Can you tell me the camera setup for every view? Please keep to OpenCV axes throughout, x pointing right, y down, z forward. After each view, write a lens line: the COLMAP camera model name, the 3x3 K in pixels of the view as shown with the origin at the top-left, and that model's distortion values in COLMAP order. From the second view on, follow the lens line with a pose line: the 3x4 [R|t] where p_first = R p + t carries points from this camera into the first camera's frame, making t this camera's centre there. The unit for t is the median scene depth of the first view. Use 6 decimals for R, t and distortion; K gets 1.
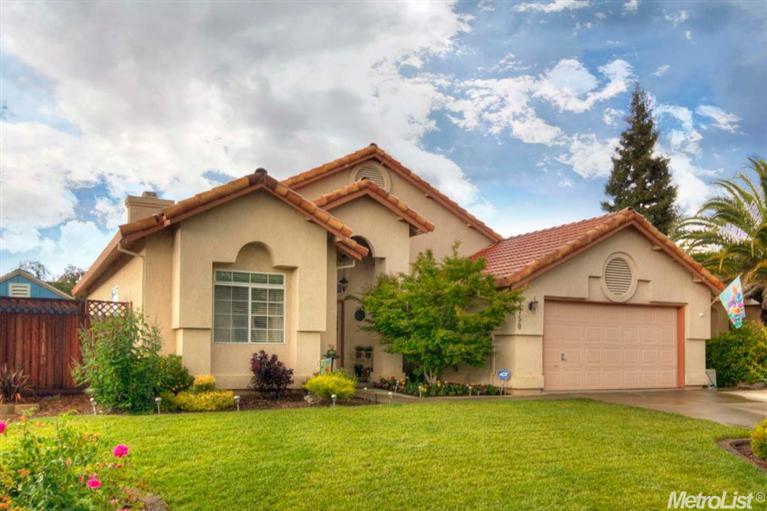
lens RADIAL K [[803.6, 0, 383.5], [0, 803.6, 255.5], [0, 0, 1]] dist [0.009111, 0.022382]
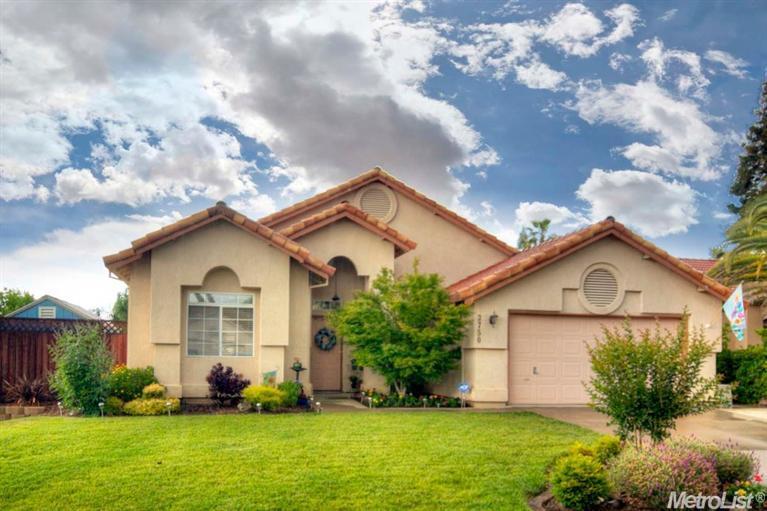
lens RADIAL K [[803.6, 0, 383.5], [0, 803.6, 255.5], [0, 0, 1]] dist [0.009111, 0.022382]
pose [[0.955340, -0.035809, -0.293330, 0.355956], [0.031783, 0.999324, -0.018481, -0.003766], [0.293794, 0.008332, 0.955832, -0.008250]]
